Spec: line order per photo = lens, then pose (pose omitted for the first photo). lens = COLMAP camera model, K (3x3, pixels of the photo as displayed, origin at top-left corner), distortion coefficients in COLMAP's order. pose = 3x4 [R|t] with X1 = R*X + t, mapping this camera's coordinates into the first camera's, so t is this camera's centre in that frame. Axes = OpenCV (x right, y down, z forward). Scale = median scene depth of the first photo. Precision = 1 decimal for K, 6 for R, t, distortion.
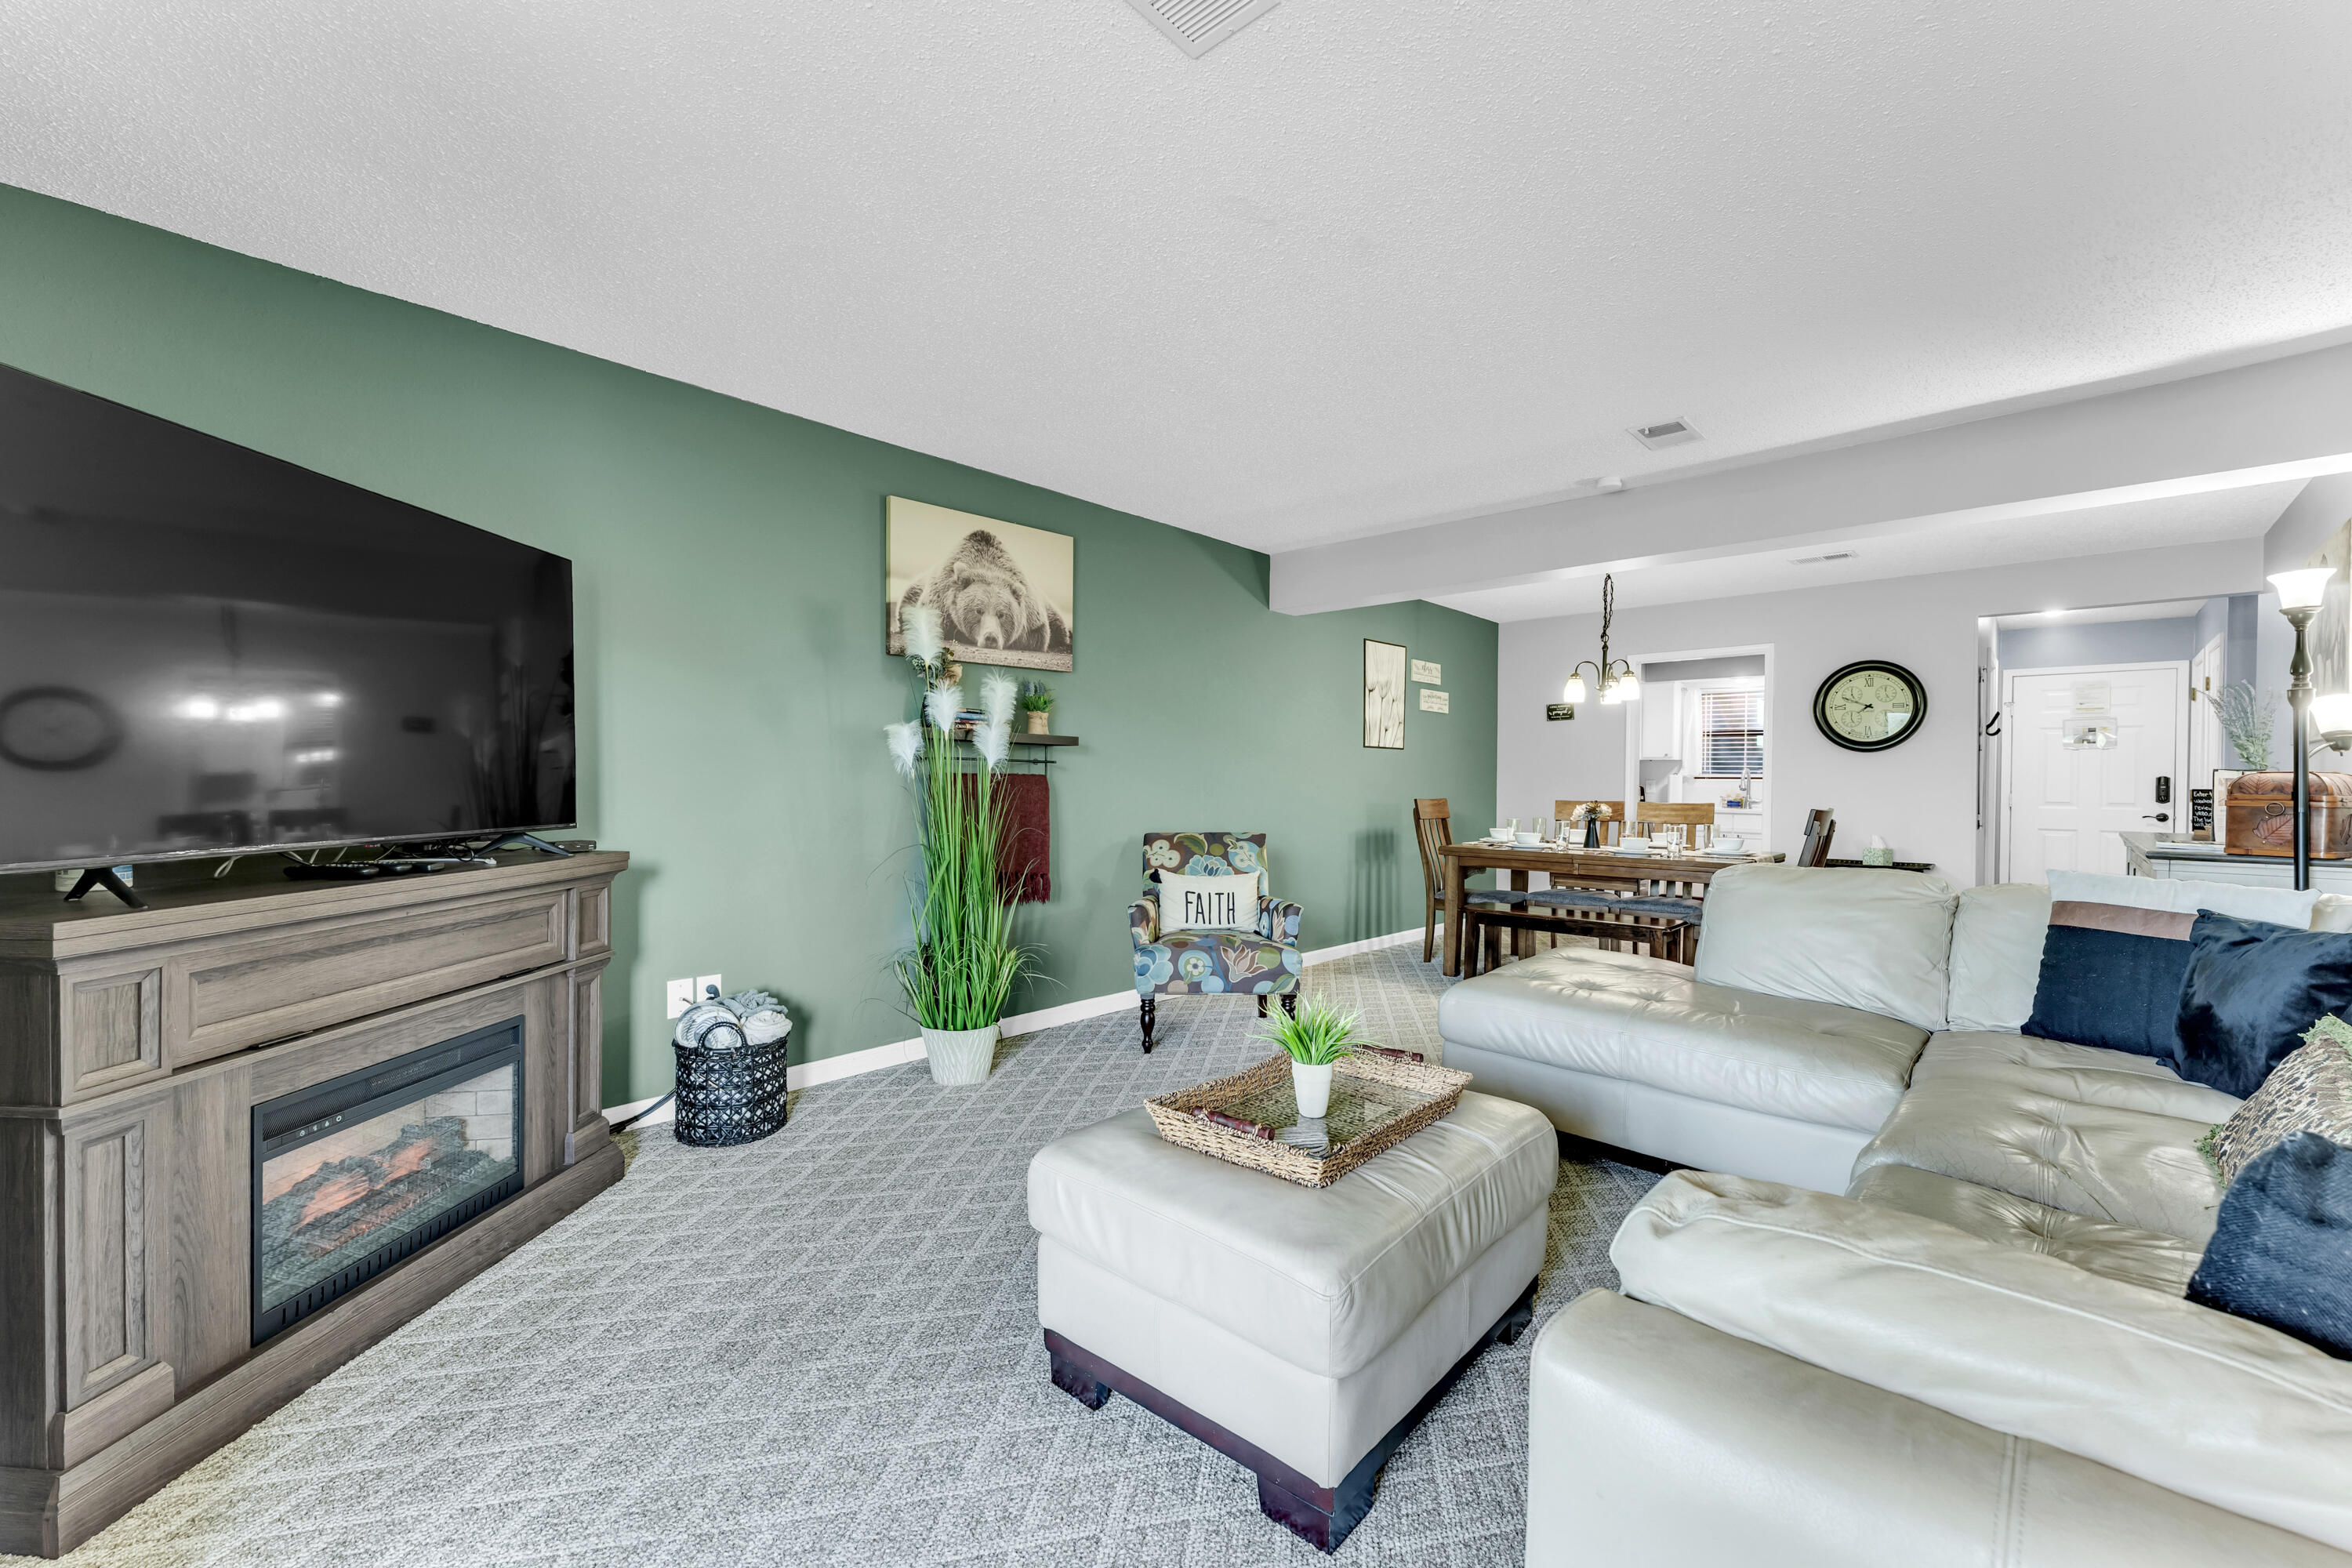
lens RADIAL K [[954.3, 0, 1177.4], [0, 954.3, 783.3], [0, 0, 1]] dist [-0.000208, -0.000023]
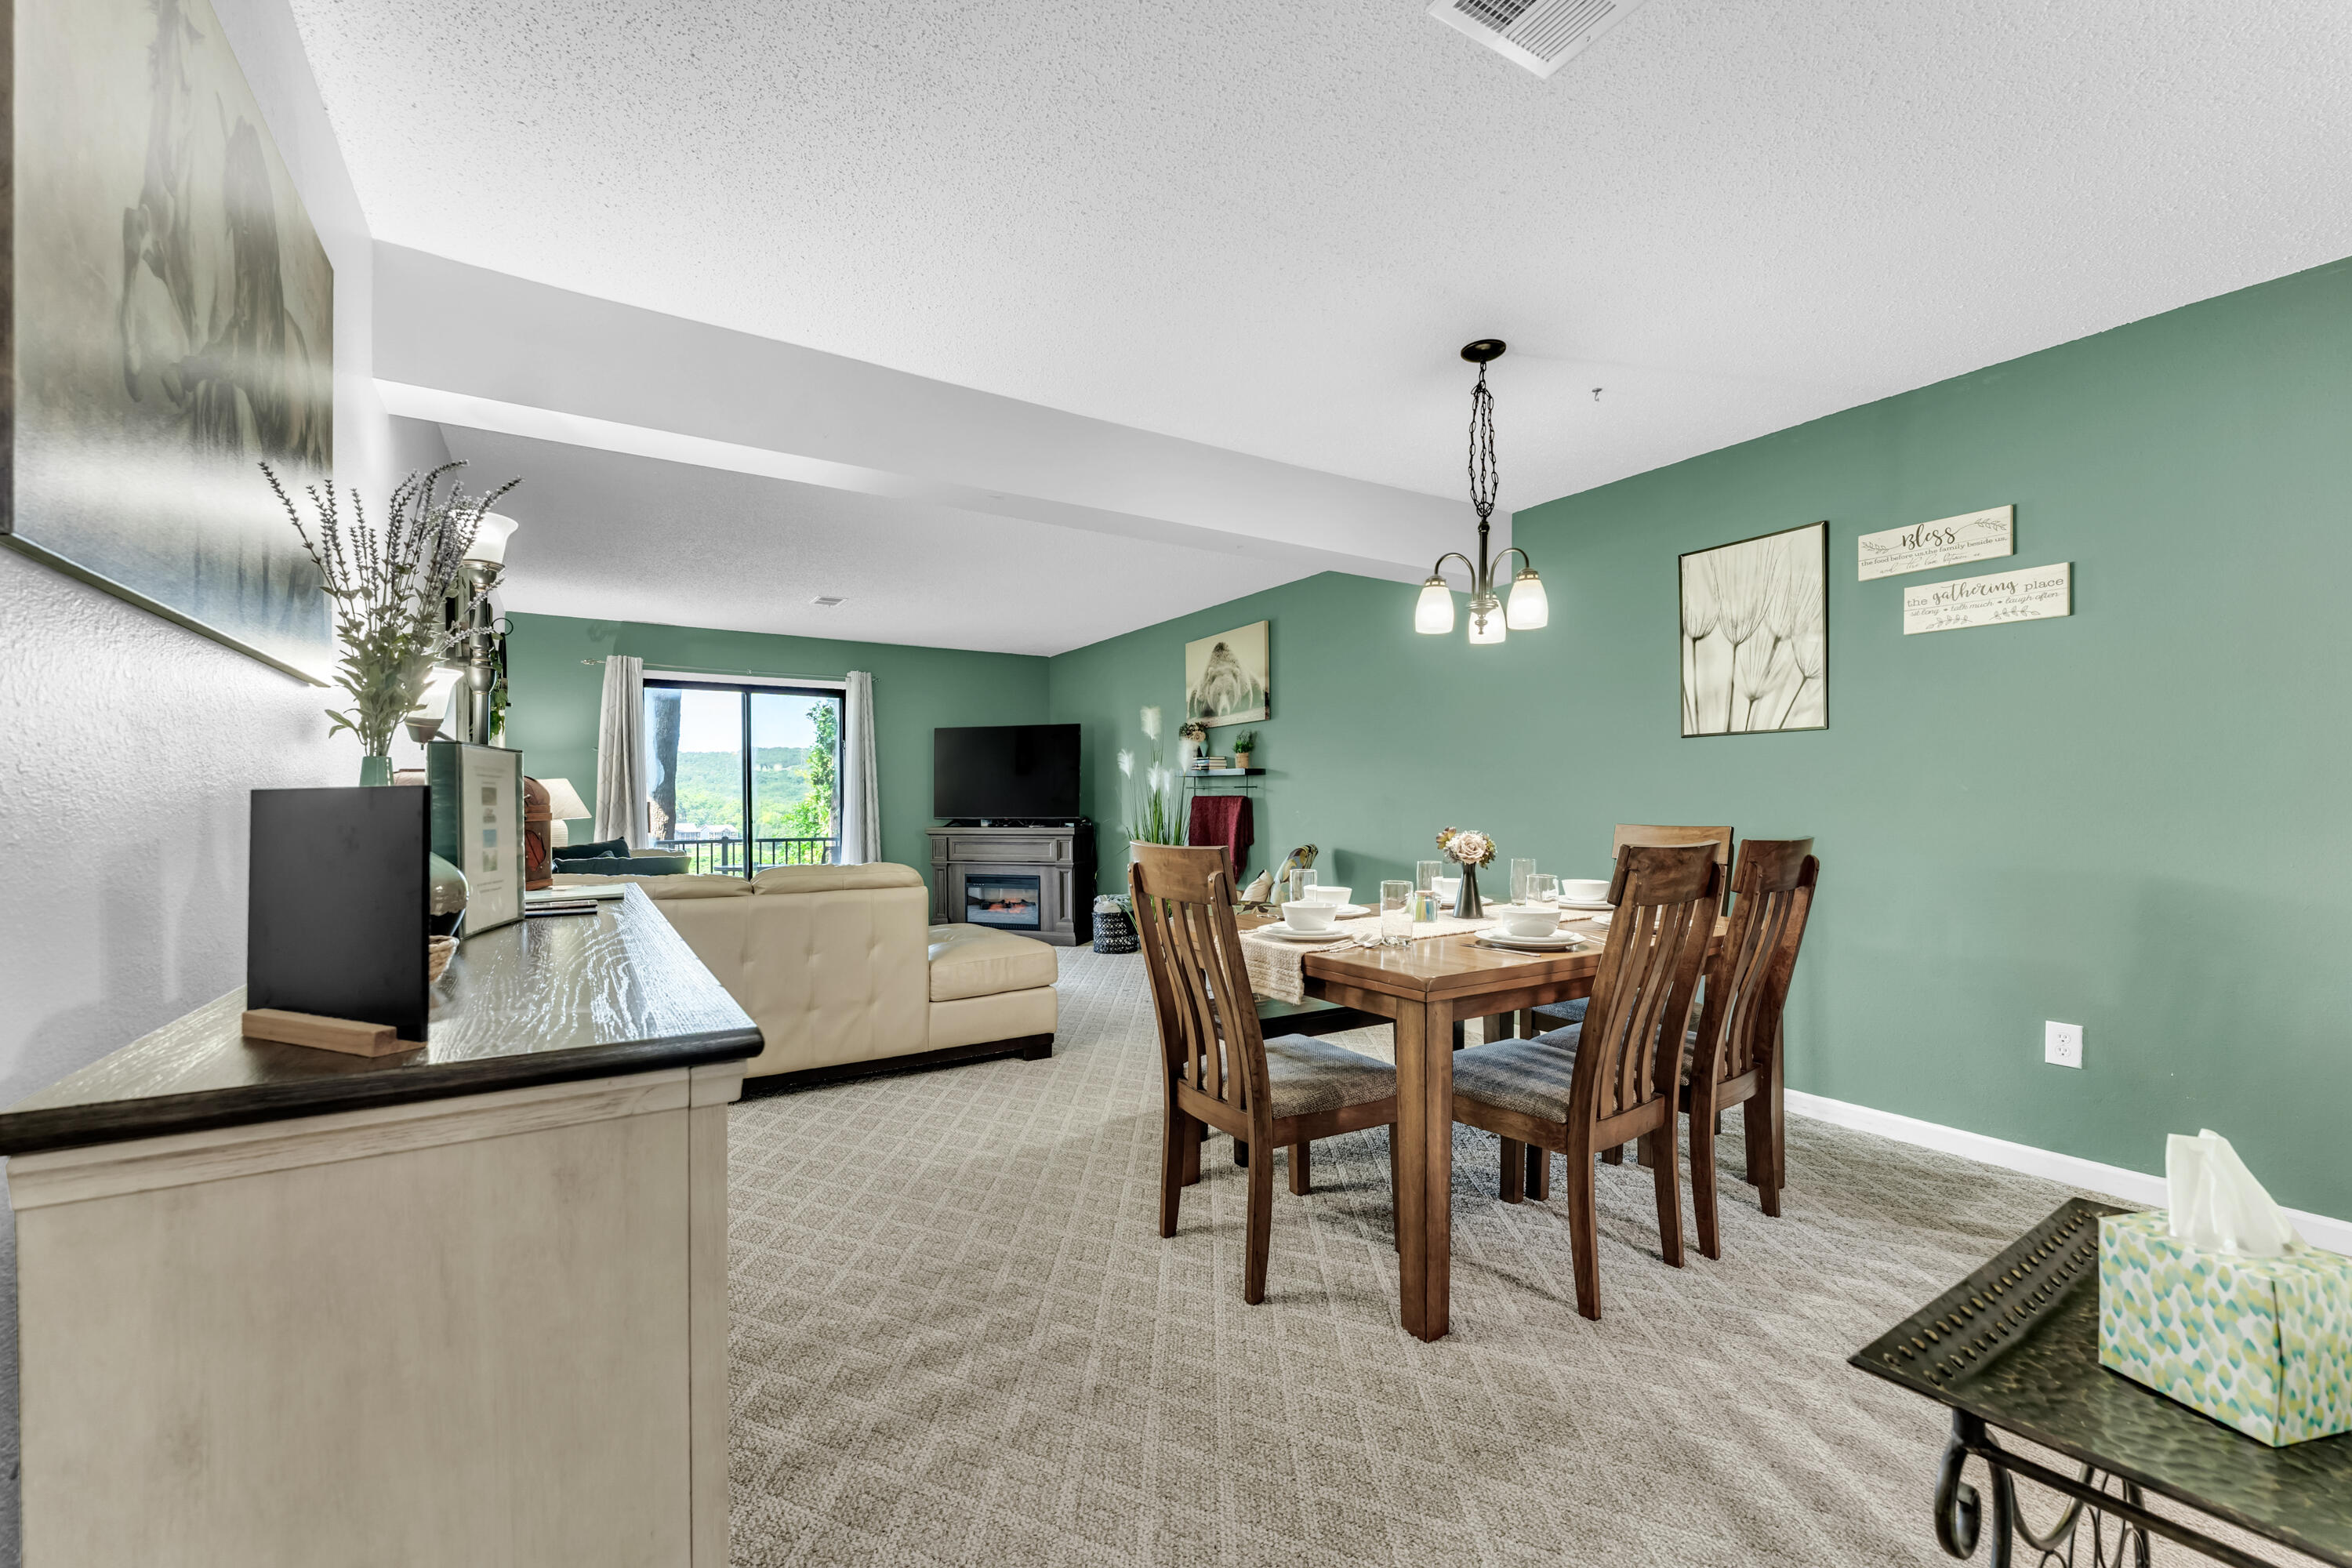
lens RADIAL K [[954.3, 0, 1178.5], [0, 954.3, 785.2], [0, 0, 1]] dist [-0.000208, -0.000023]
pose [[-0.262899, -0.011791, -0.964751, 1.198682], [0.010798, 0.999827, -0.015162, -0.003459], [0.964763, -0.014404, -0.262726, 1.202861]]
